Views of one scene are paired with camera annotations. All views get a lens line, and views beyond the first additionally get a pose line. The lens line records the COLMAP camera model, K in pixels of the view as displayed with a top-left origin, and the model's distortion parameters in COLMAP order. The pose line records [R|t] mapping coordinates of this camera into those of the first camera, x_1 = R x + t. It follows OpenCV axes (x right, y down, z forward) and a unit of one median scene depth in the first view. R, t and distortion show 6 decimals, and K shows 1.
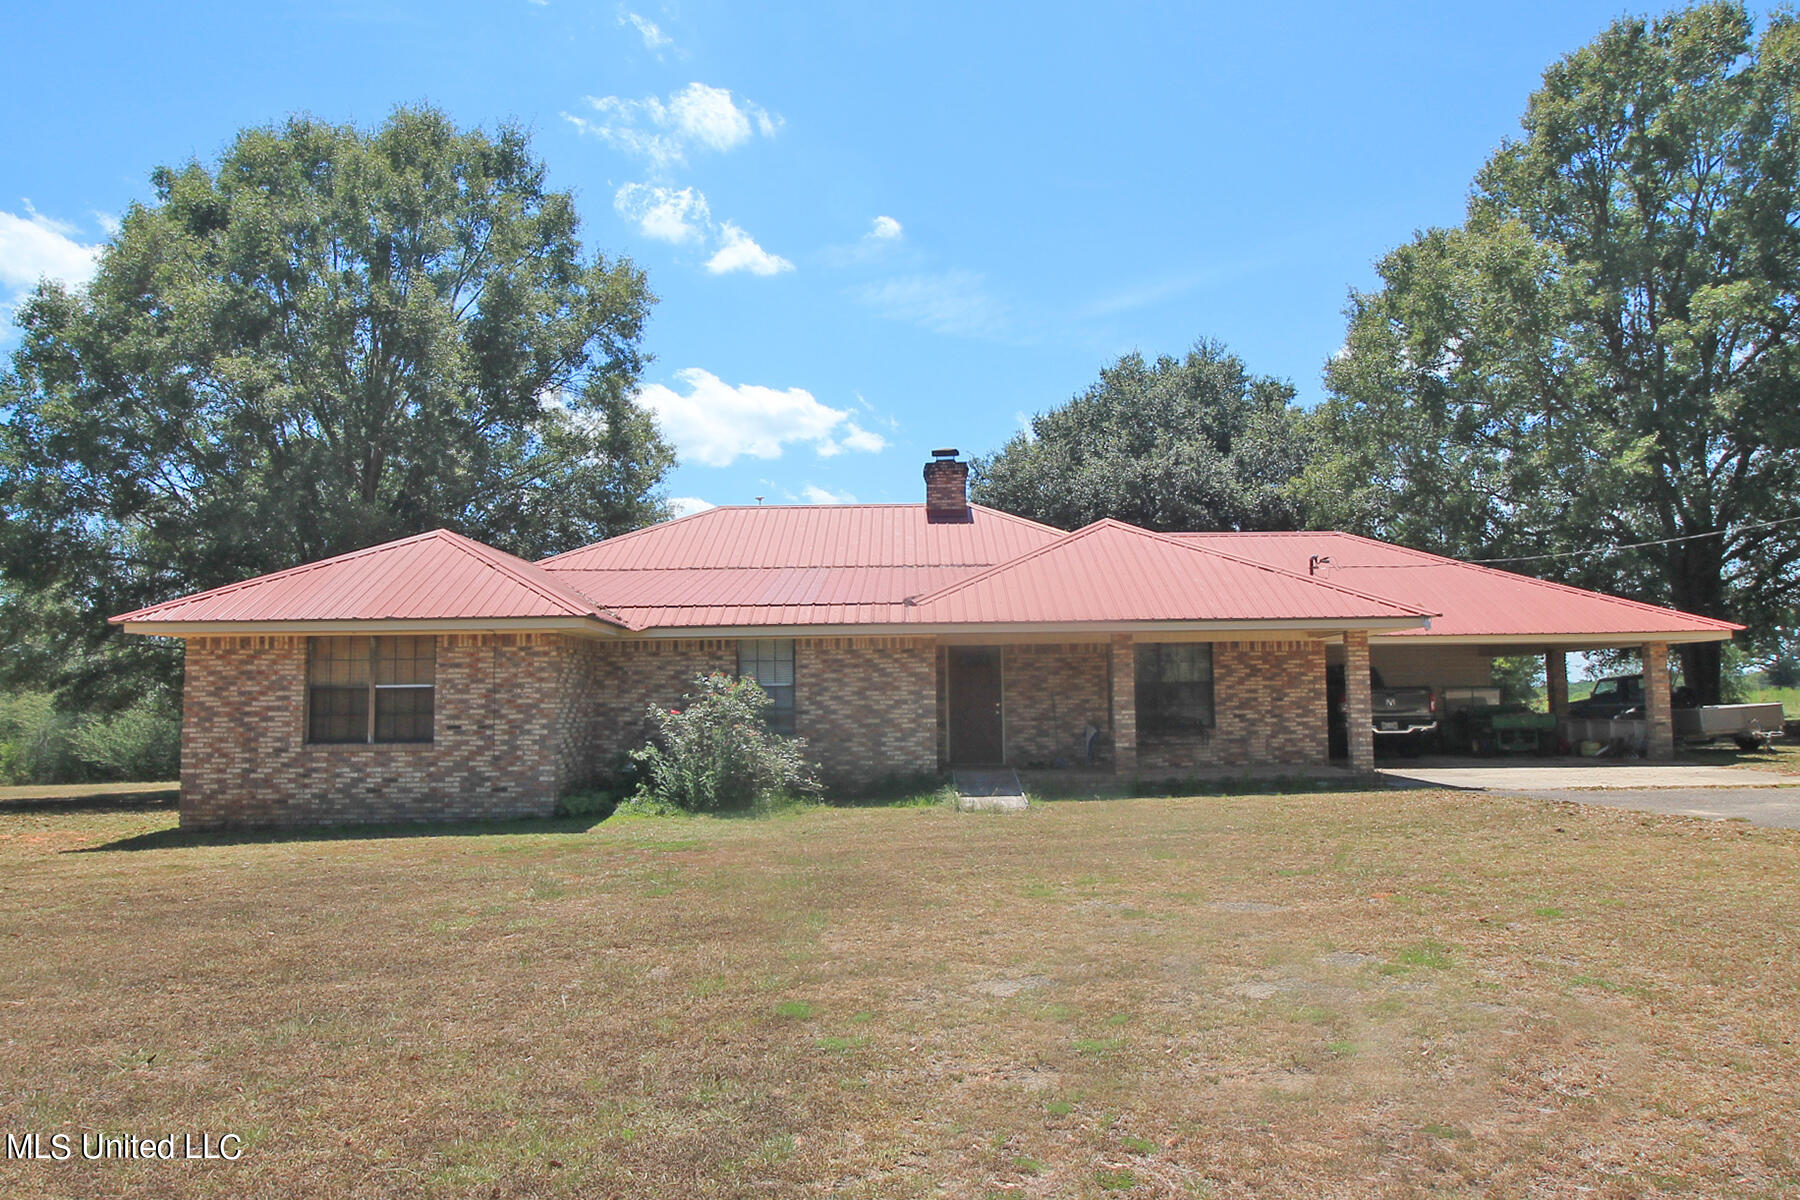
lens RADIAL K [[1044.2, 0, 900.3], [0, 1044.2, 677.5], [0, 0, 1]] dist [0.005332, 0.000295]
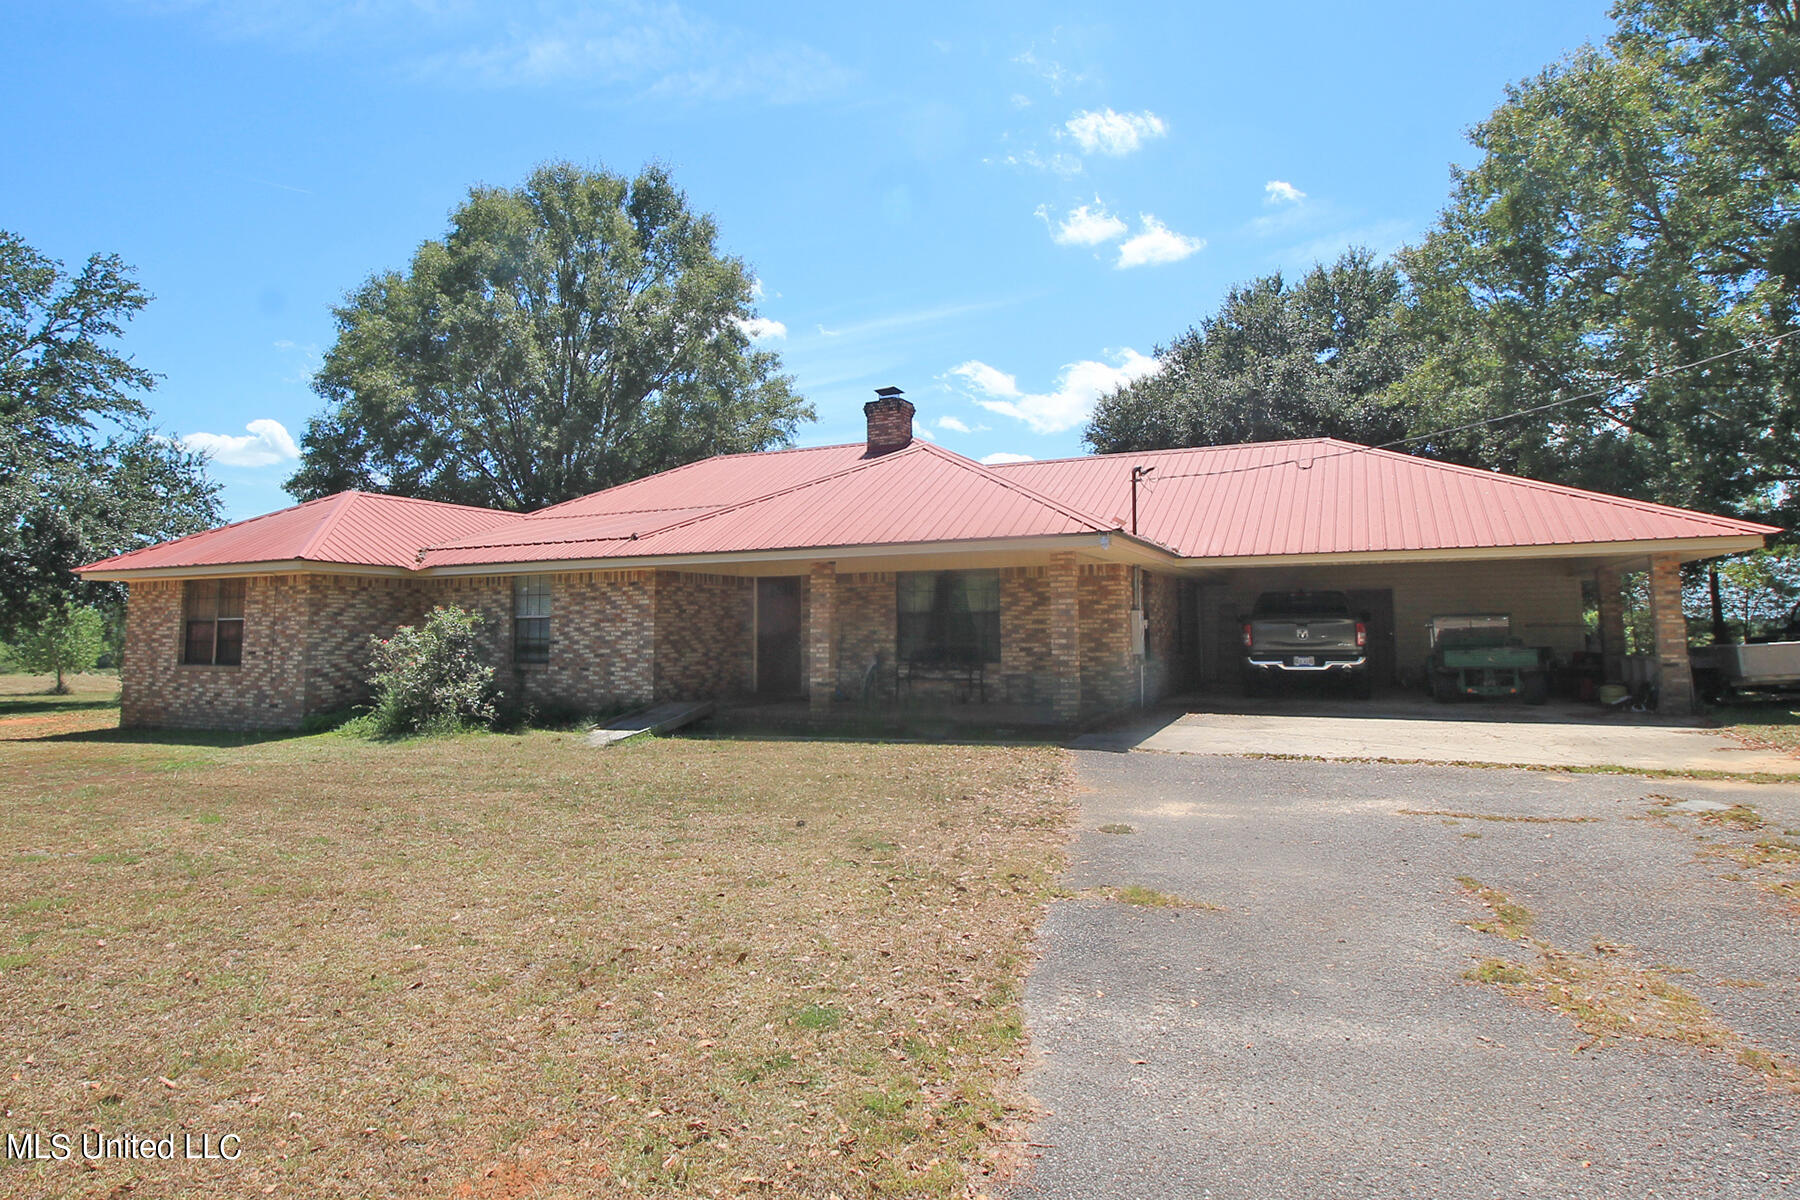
lens RADIAL K [[887.3, 0, 890.8], [0, 887.3, 590.7], [0, 0, 1]] dist [0.001663, -0.014124]
pose [[0.929079, -0.012596, -0.369668, 0.568579], [0.007252, 0.999848, -0.015842, -0.002793], [0.369811, 0.012038, 0.929029, 0.279457]]
